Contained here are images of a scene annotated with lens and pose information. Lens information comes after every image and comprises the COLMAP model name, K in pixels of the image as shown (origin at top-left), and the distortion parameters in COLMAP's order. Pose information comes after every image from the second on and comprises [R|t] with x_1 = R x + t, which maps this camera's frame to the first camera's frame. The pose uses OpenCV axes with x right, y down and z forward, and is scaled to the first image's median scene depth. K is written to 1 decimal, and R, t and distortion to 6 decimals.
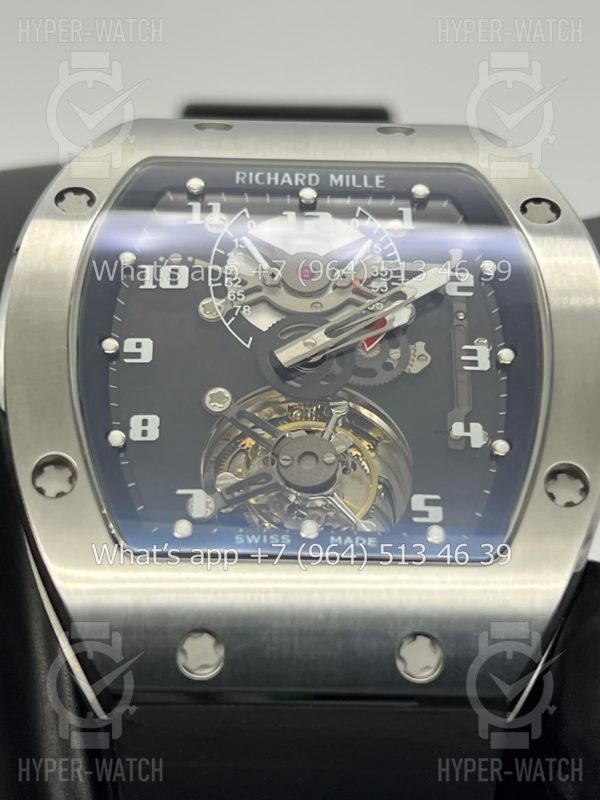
lens RADIAL K [[1960.9, 0, 300.0], [0, 1960.9, 400.0], [0, 0, 1]] dist [0.300422, -0.179611]
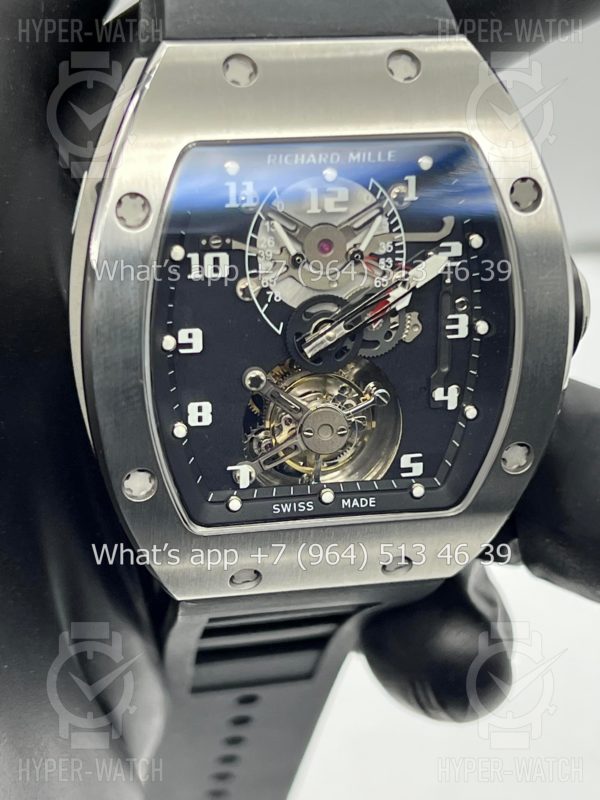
lens RADIAL K [[1914.2, 0, 312.9], [0, 1914.2, 399.2], [0, 0, 1]] dist [0.273855, 0.158083]
pose [[0.980169, -0.045958, 0.192762, -0.234597], [-0.114692, 0.661690, 0.740953, -0.873838], [-0.161601, -0.748367, 0.643297, 0.198220]]
